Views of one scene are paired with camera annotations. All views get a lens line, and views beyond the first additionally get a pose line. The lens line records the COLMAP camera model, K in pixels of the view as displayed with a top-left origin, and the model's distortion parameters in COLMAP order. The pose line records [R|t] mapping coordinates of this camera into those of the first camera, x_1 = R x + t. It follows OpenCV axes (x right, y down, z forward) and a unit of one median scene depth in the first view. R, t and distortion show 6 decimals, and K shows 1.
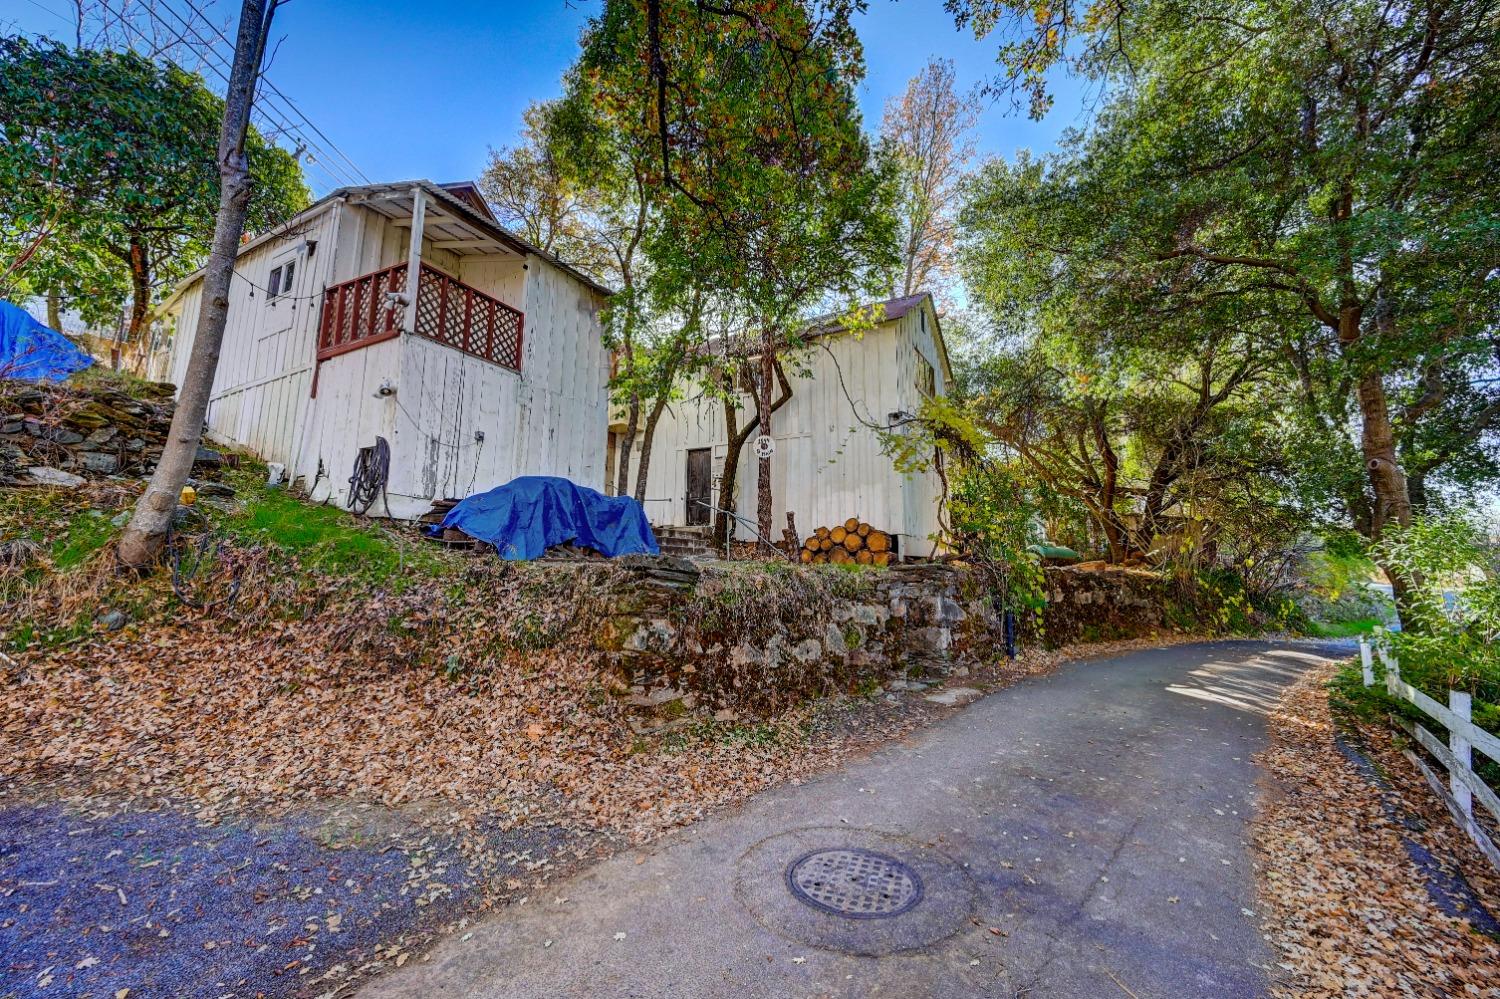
lens RADIAL K [[586.3, 0, 750.7], [0, 586.3, 497.5], [0, 0, 1]] dist [-0.001859, 0.000209]
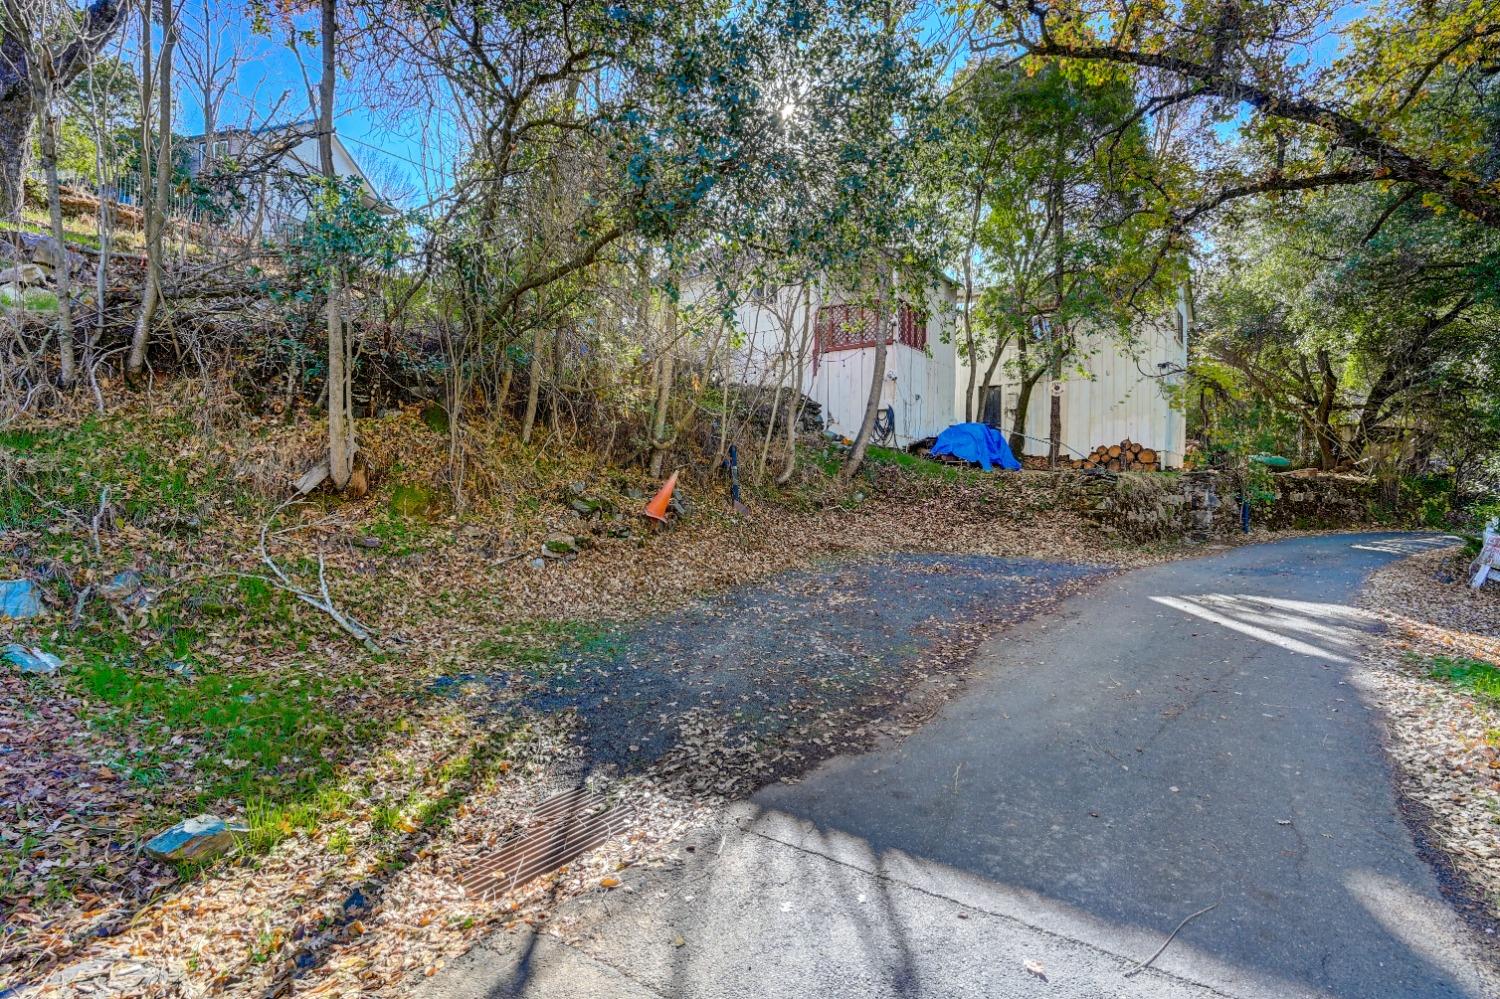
lens RADIAL K [[698.4, 0, 751.0], [0, 698.4, 497.6], [0, 0, 1]] dist [0.002650, 0.000211]
pose [[0.991639, 0.001853, -0.129028, -0.449473], [0.017665, 0.988534, 0.149960, -0.084970], [0.127827, -0.150985, 0.980237, -0.703460]]
